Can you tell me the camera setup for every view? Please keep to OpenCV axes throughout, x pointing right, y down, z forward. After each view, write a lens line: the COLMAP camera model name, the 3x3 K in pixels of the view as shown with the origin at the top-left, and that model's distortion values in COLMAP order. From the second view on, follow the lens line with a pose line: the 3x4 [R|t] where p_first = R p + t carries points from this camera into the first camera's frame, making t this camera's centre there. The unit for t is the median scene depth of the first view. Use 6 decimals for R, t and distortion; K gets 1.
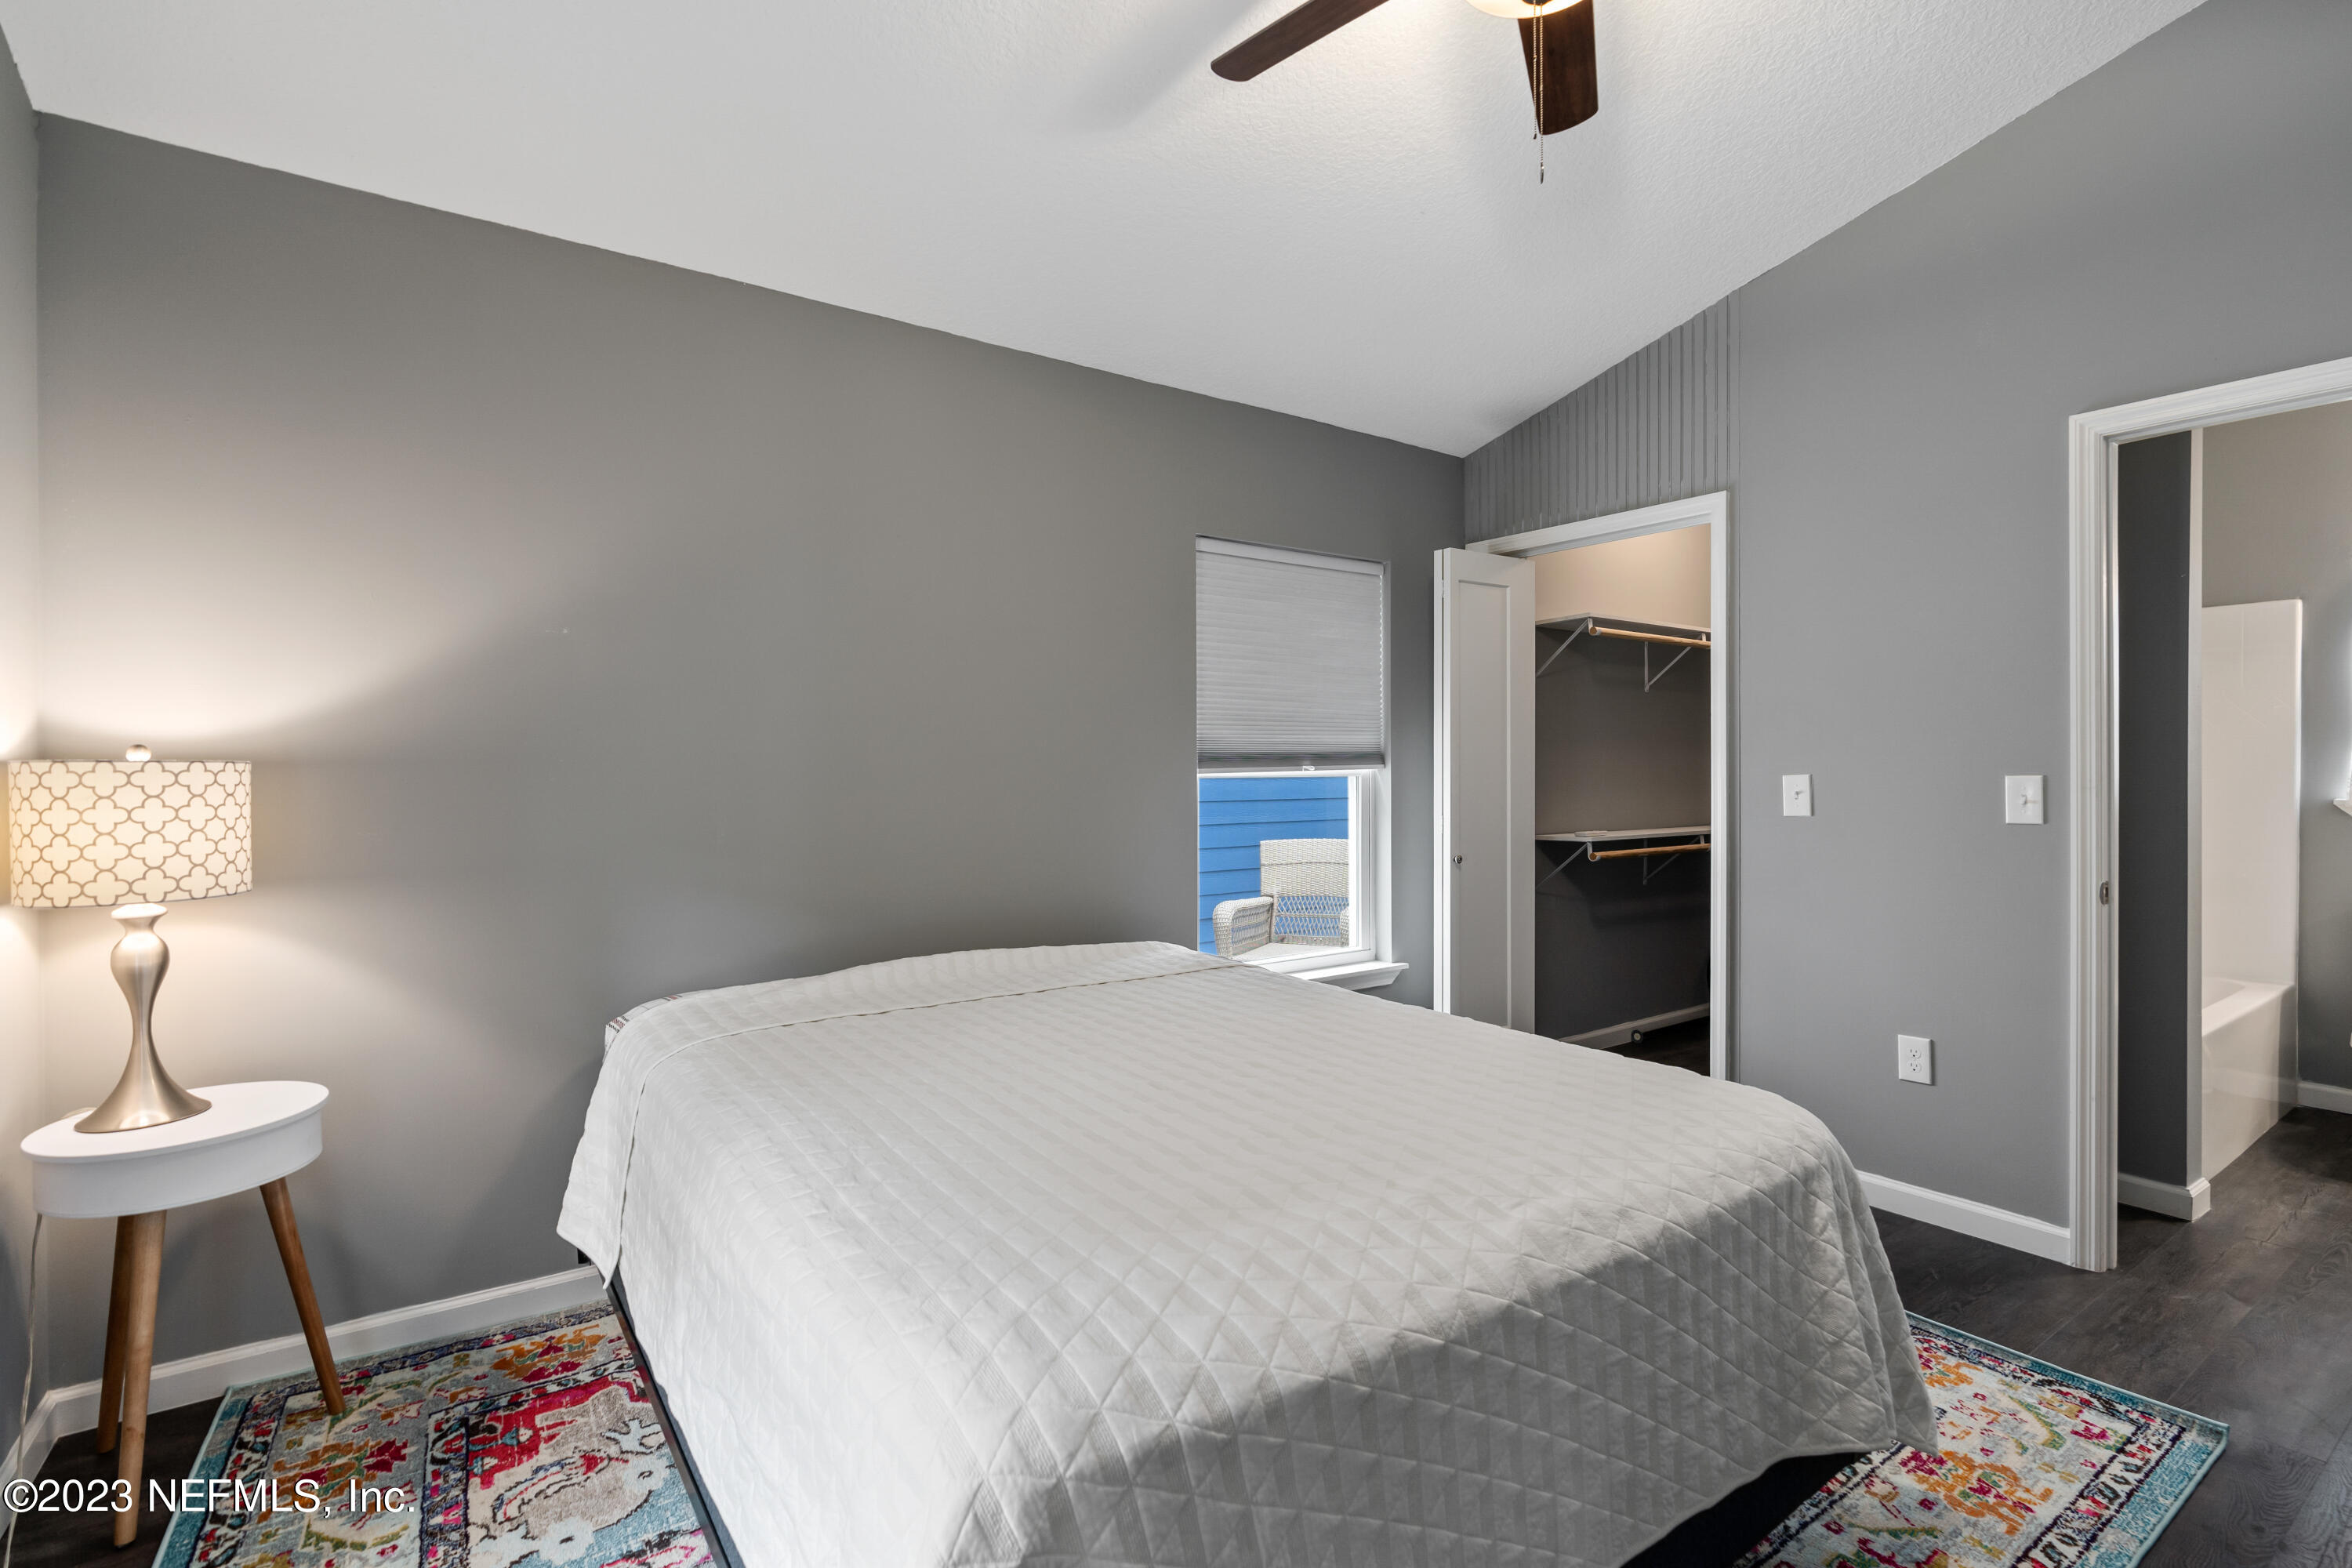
lens RADIAL K [[1084.6, 0, 1200.2], [0, 1084.6, 758.1], [0, 0, 1]] dist [-0.004392, 0.000394]
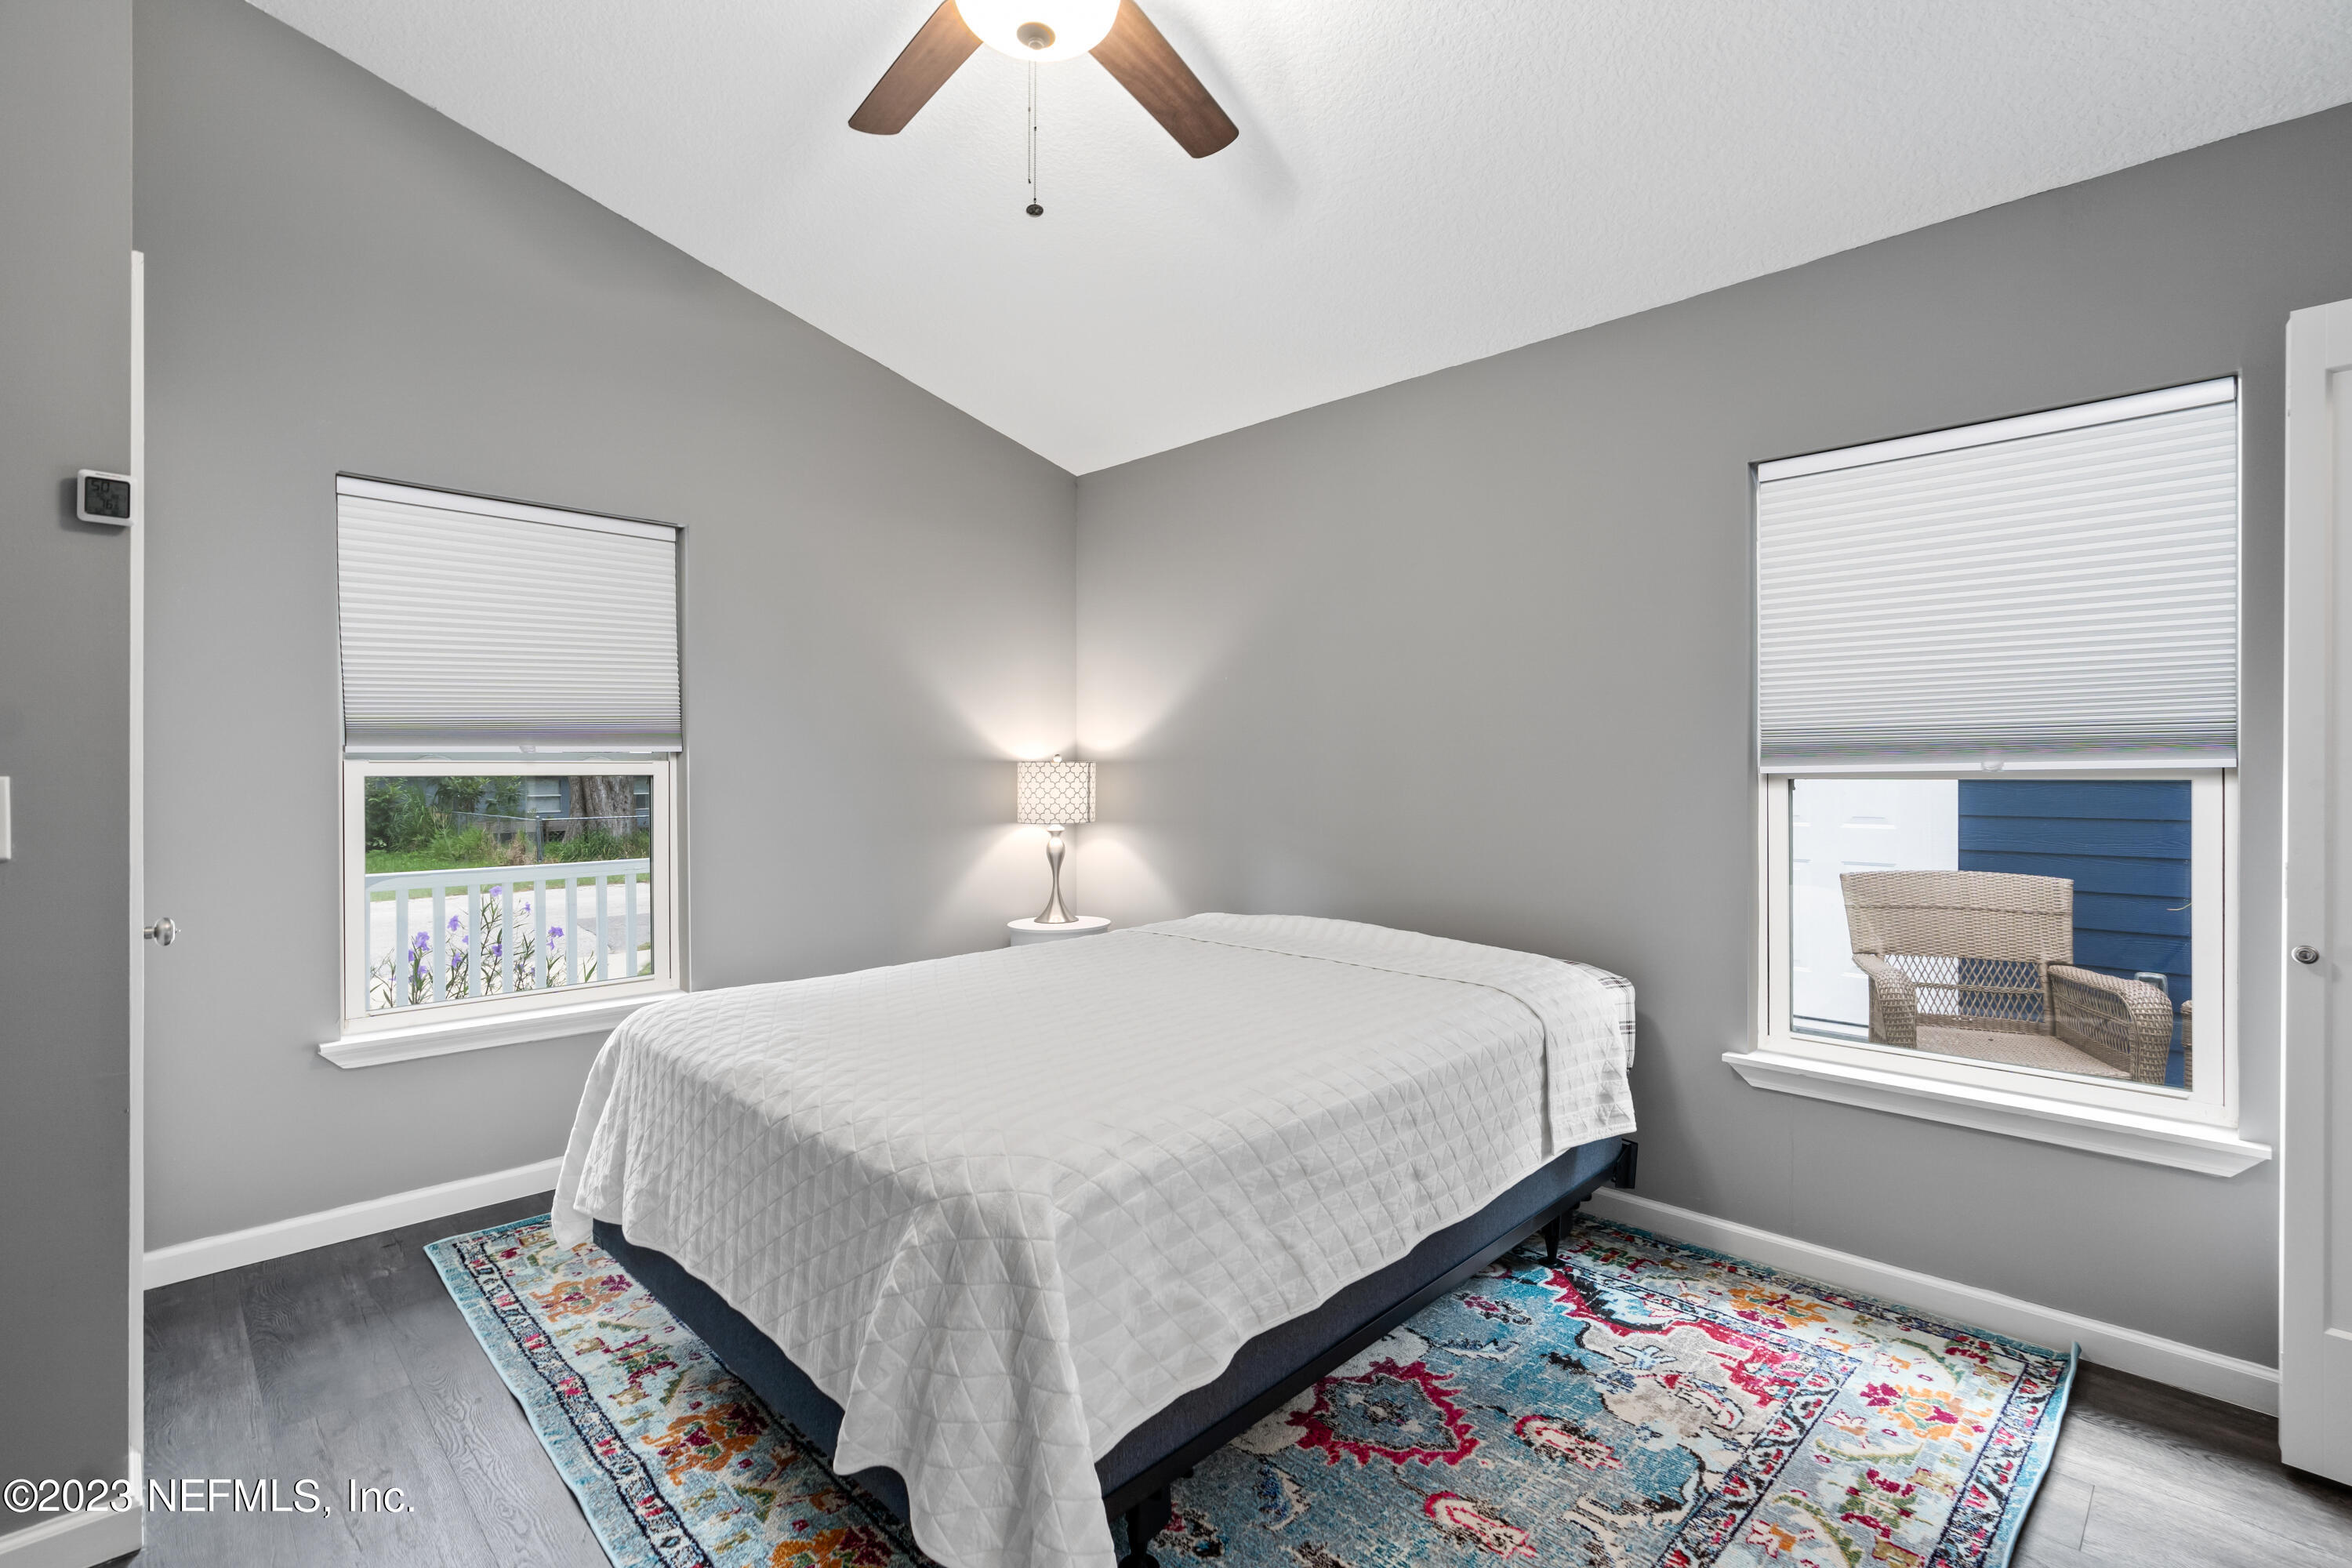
lens RADIAL K [[1084.6, 0, 1200.2], [0, 1084.6, 758.1], [0, 0, 1]] dist [-0.004392, 0.000394]
pose [[0.175904, -0.004604, -0.984397, 0.681680], [0.010325, 0.999943, -0.002832, 0.002887], [0.984353, -0.009666, 0.175941, 0.475351]]
